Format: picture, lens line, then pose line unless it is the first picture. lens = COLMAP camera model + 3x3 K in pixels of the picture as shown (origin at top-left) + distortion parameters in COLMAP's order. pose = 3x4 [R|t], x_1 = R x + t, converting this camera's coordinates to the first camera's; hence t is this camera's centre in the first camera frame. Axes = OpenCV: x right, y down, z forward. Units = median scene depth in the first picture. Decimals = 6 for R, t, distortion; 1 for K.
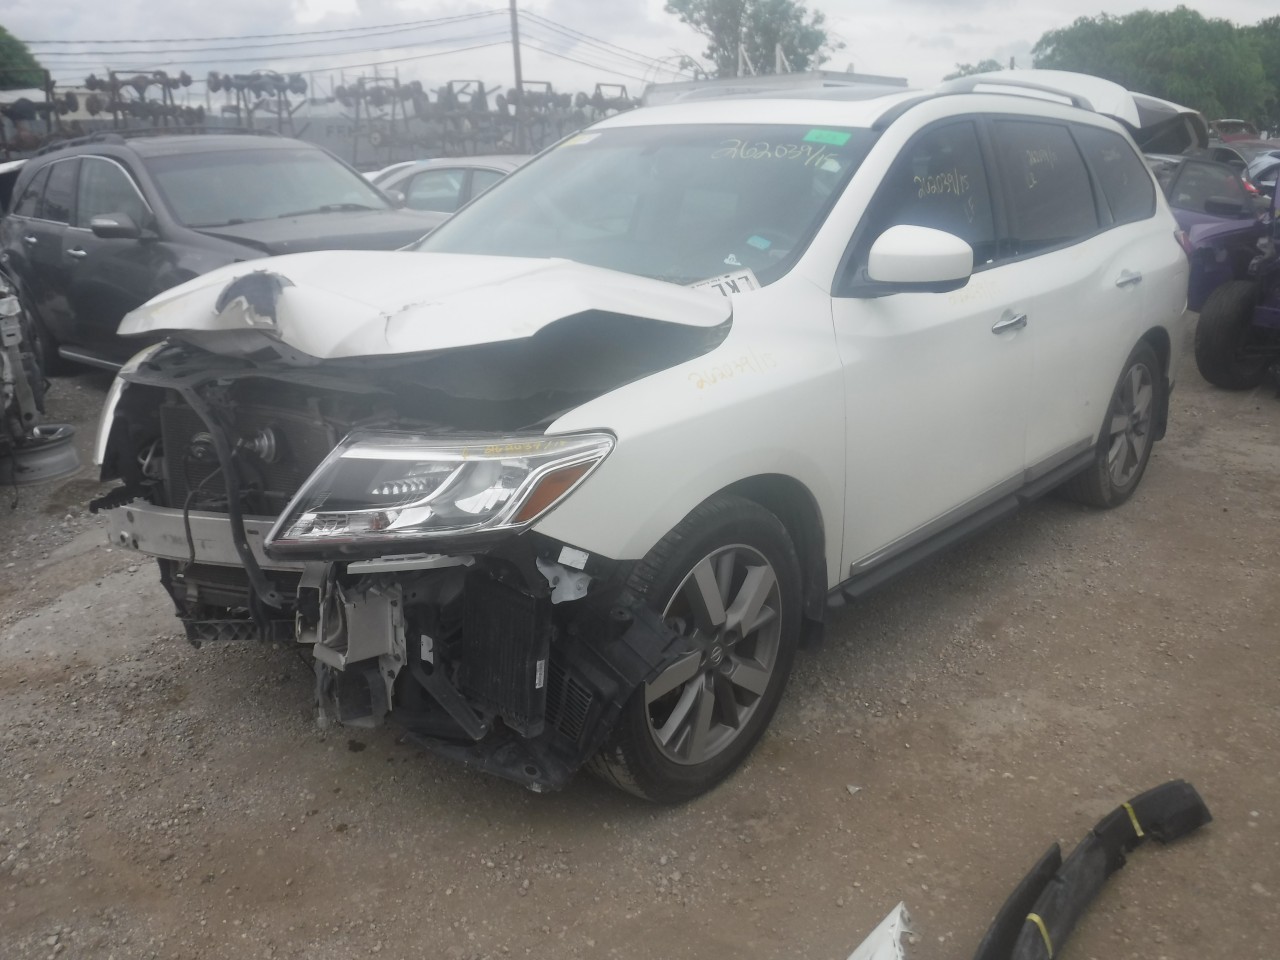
lens RADIAL K [[1037.2, 0, 637.9], [0, 1037.2, 516.8], [0, 0, 1]] dist [-0.079676, 0.024383]
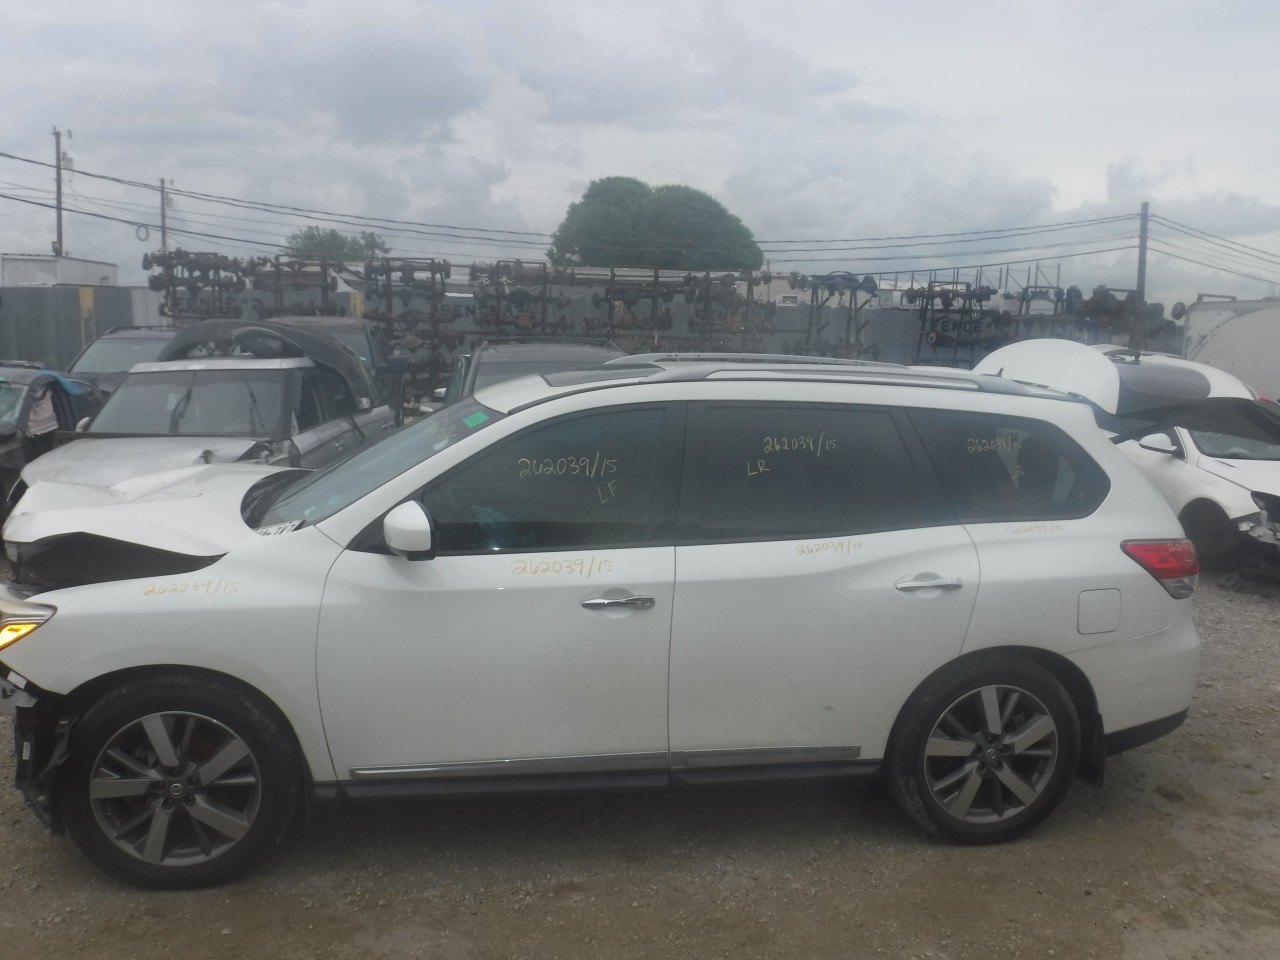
lens RADIAL K [[1037.2, 0, 637.9], [0, 1037.2, 516.8], [0, 0, 1]] dist [-0.079676, 0.024383]
pose [[0.797696, 0.147592, -0.584720, 1.098260], [-0.242175, 0.966373, -0.086456, -0.210308], [0.552297, 0.210570, 0.806615, 0.147739]]
